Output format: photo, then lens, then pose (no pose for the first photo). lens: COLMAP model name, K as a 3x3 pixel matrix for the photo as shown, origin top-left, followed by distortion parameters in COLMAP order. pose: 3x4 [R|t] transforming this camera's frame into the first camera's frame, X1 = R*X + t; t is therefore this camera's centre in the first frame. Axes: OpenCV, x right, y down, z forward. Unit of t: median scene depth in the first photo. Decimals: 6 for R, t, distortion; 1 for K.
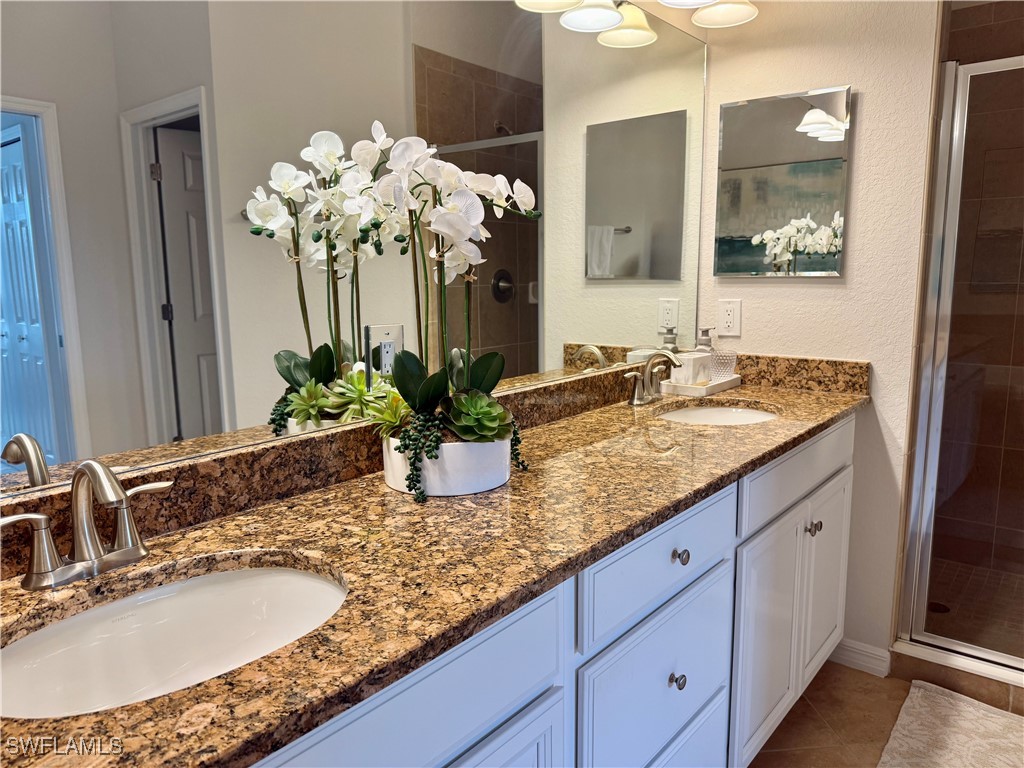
lens RADIAL K [[747.3, 0, 502.7], [0, 747.3, 389.5], [0, 0, 1]] dist [0.047988, -0.064631]
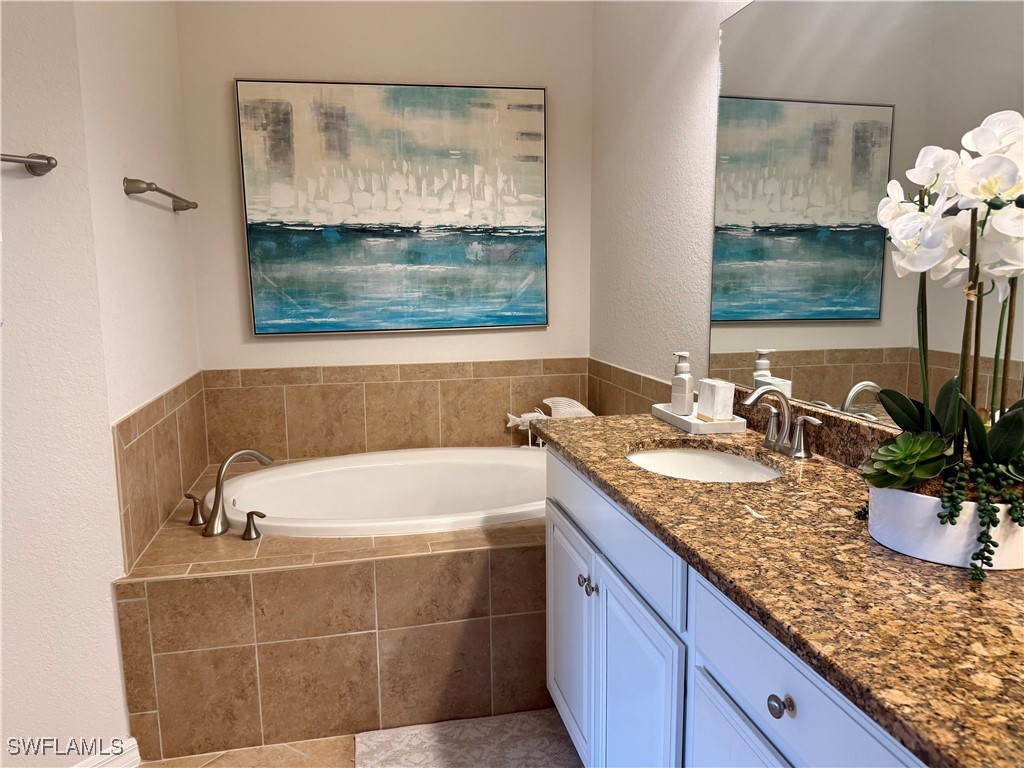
lens RADIAL K [[747.3, 0, 509.5], [0, 747.3, 384.5], [0, 0, 1]] dist [0.047988, -0.064631]
pose [[-0.630758, 0.131775, -0.764708, 0.826587], [-0.107694, 0.961073, 0.254443, -0.200318], [0.768470, 0.242847, -0.592013, 1.062074]]
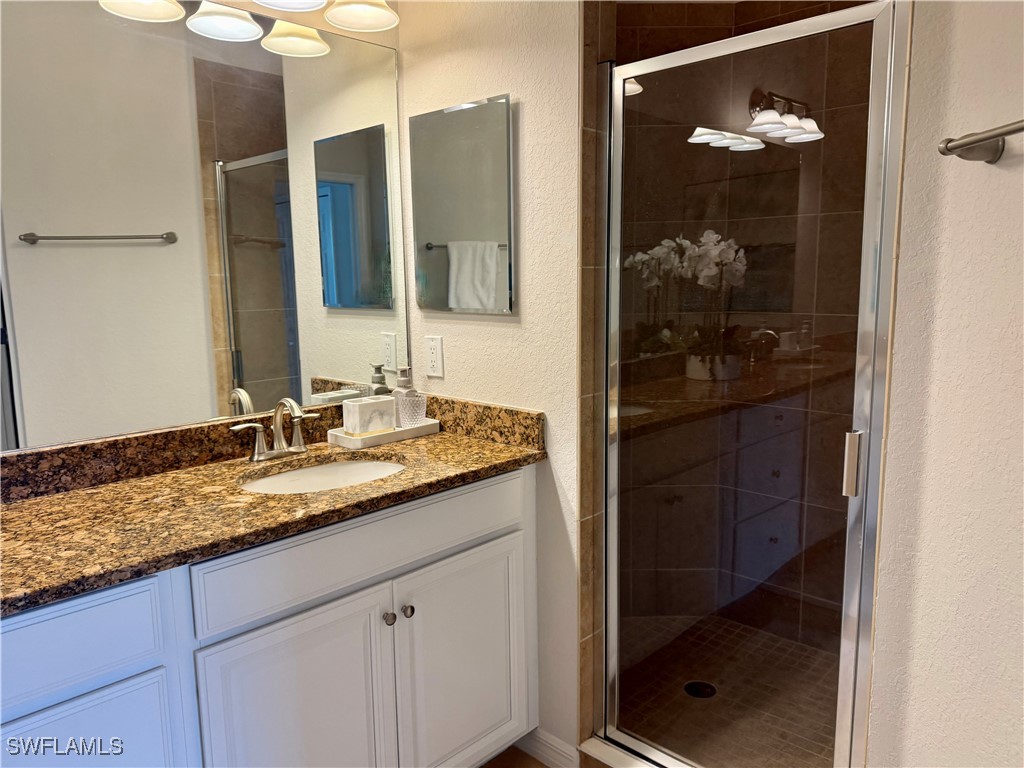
lens RADIAL K [[747.3, 0, 510.1], [0, 747.3, 394.2], [0, 0, 1]] dist [0.047988, -0.064631]
pose [[0.995803, 0.007969, -0.091173, 0.831471], [-0.007930, 0.999968, 0.000794, -0.090740], [0.091177, -0.000068, 0.995835, 0.212874]]
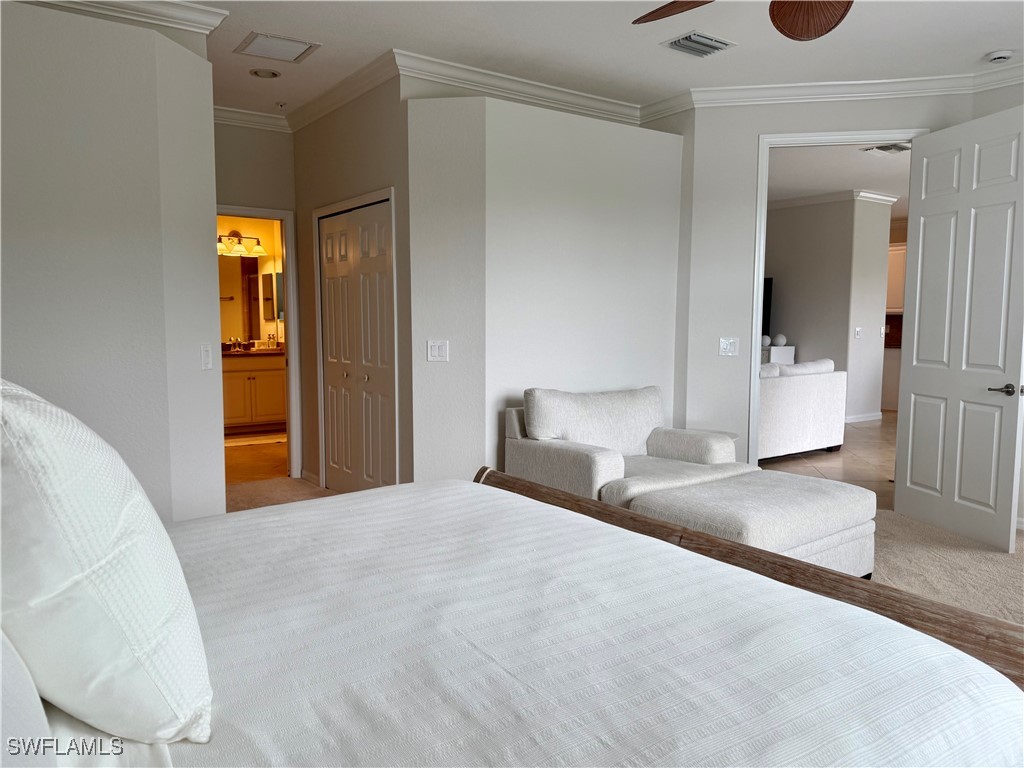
lens RADIAL K [[747.3, 0, 509.6], [0, 747.3, 385.0], [0, 0, 1]] dist [0.047988, -0.064631]
pose [[0.967401, 0.028430, -0.251647, 3.885196], [-0.043929, 0.997453, -0.056188, 0.529094], [0.249409, 0.065411, 0.966187, -3.671693]]
